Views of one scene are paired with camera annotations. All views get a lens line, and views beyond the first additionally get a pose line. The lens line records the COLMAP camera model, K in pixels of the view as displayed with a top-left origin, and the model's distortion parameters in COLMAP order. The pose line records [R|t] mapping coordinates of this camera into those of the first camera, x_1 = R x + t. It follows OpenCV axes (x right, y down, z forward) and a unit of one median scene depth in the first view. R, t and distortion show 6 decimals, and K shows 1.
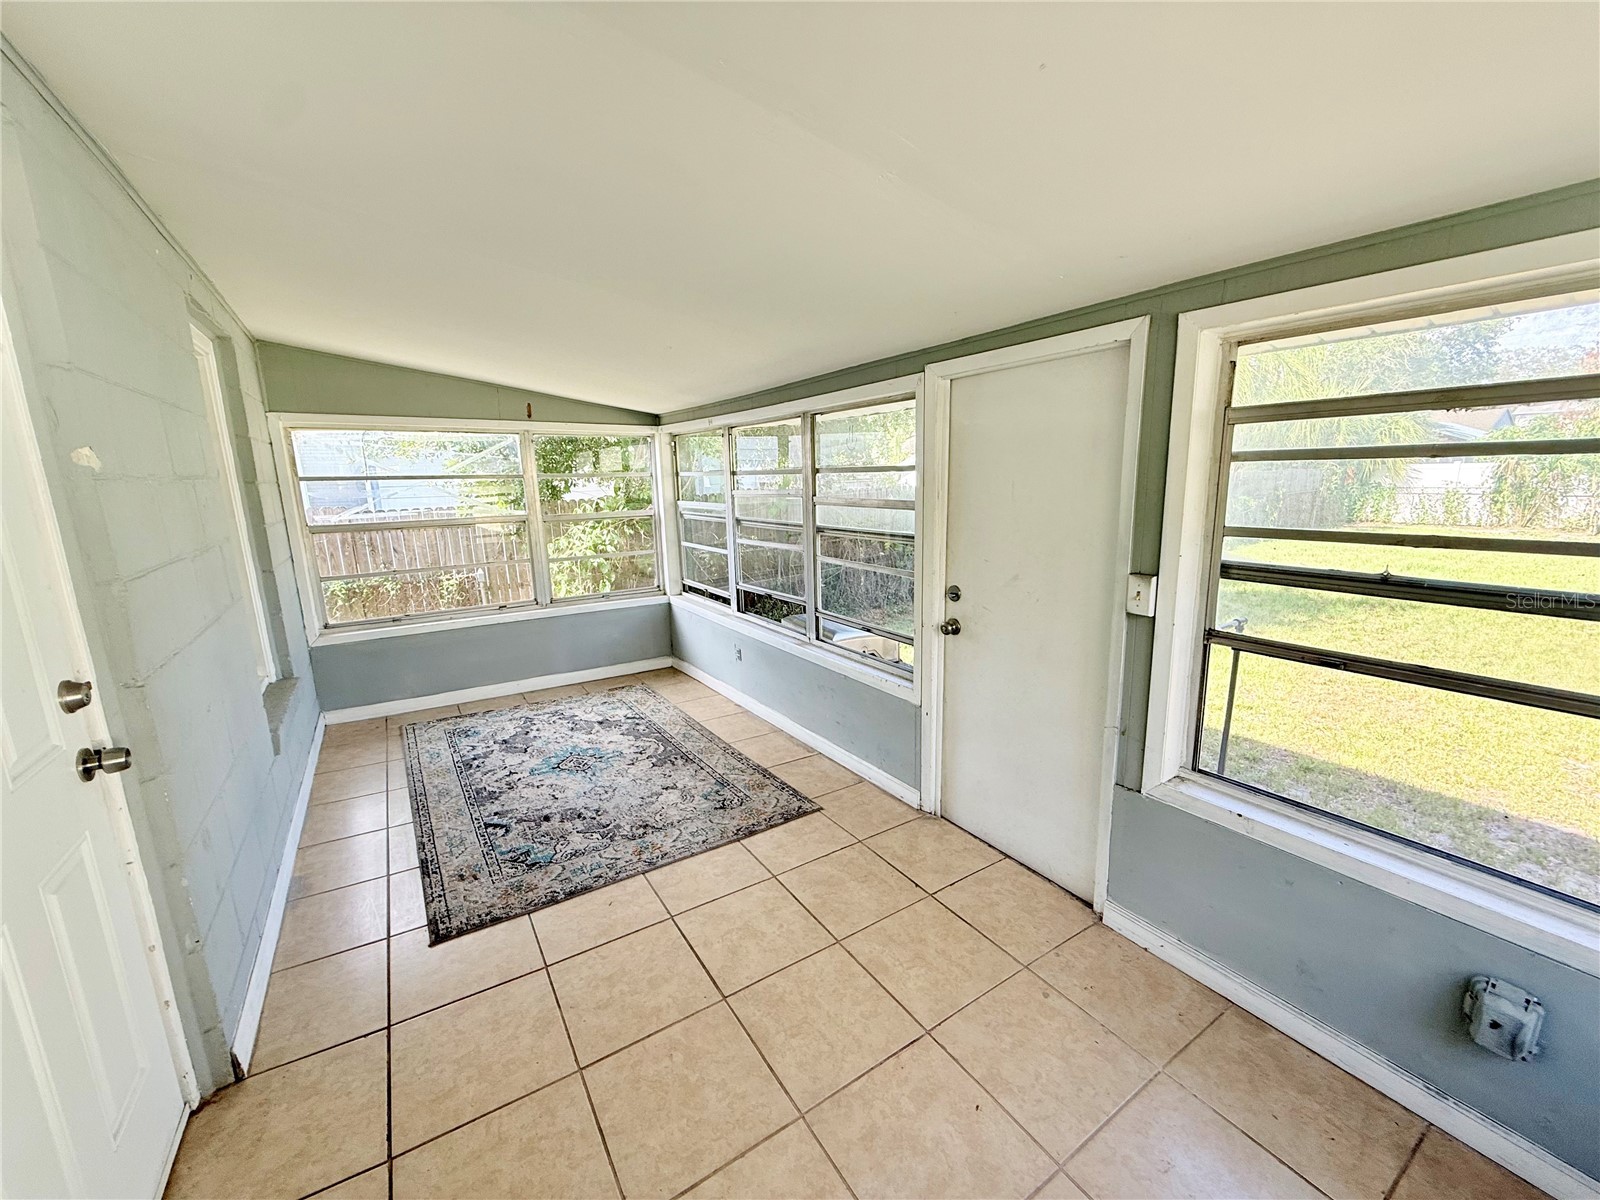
lens RADIAL K [[638.4, 0, 795.5], [0, 638.4, 600.5], [0, 0, 1]] dist [0.001226, 0.000173]
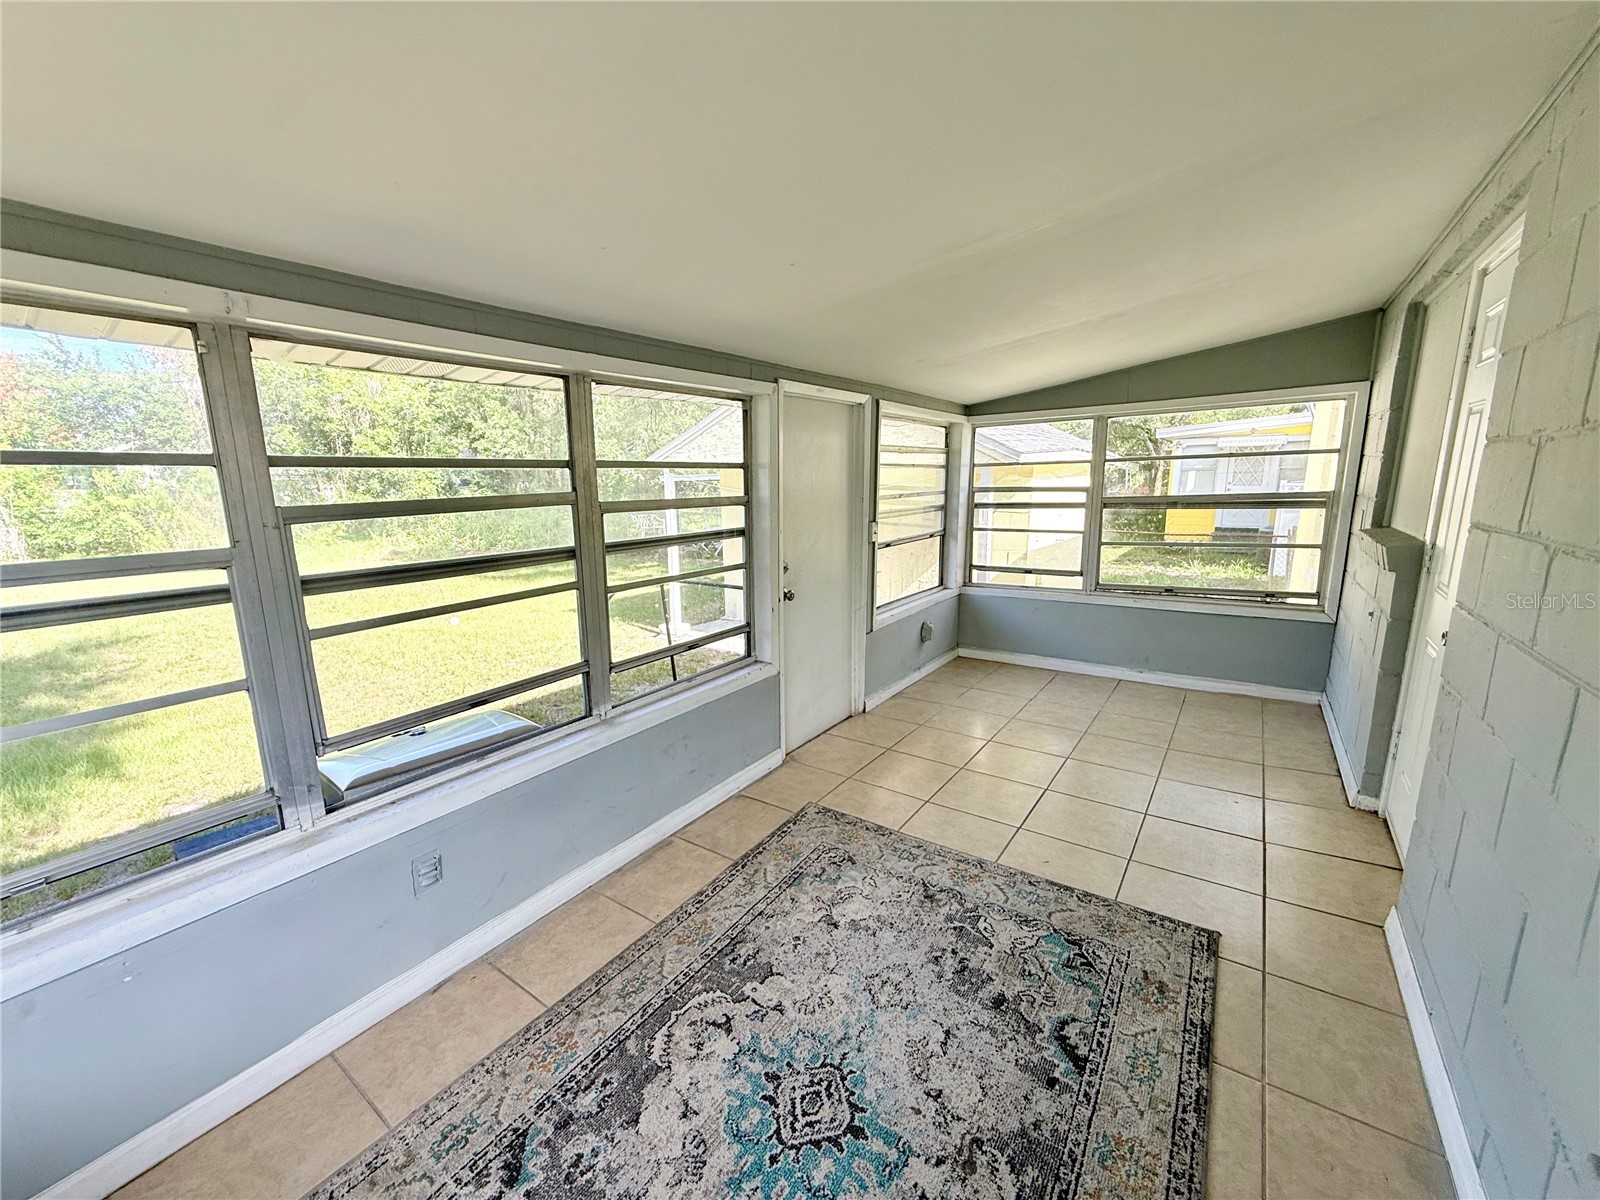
lens RADIAL K [[638.4, 0, 794.1], [0, 638.4, 601.5], [0, 0, 1]] dist [0.001226, 0.000173]
pose [[-0.373201, -0.150586, 0.915448, -0.783444], [0.201349, 0.950074, 0.238366, -0.209166], [-0.905637, 0.273284, -0.324248, 1.207398]]
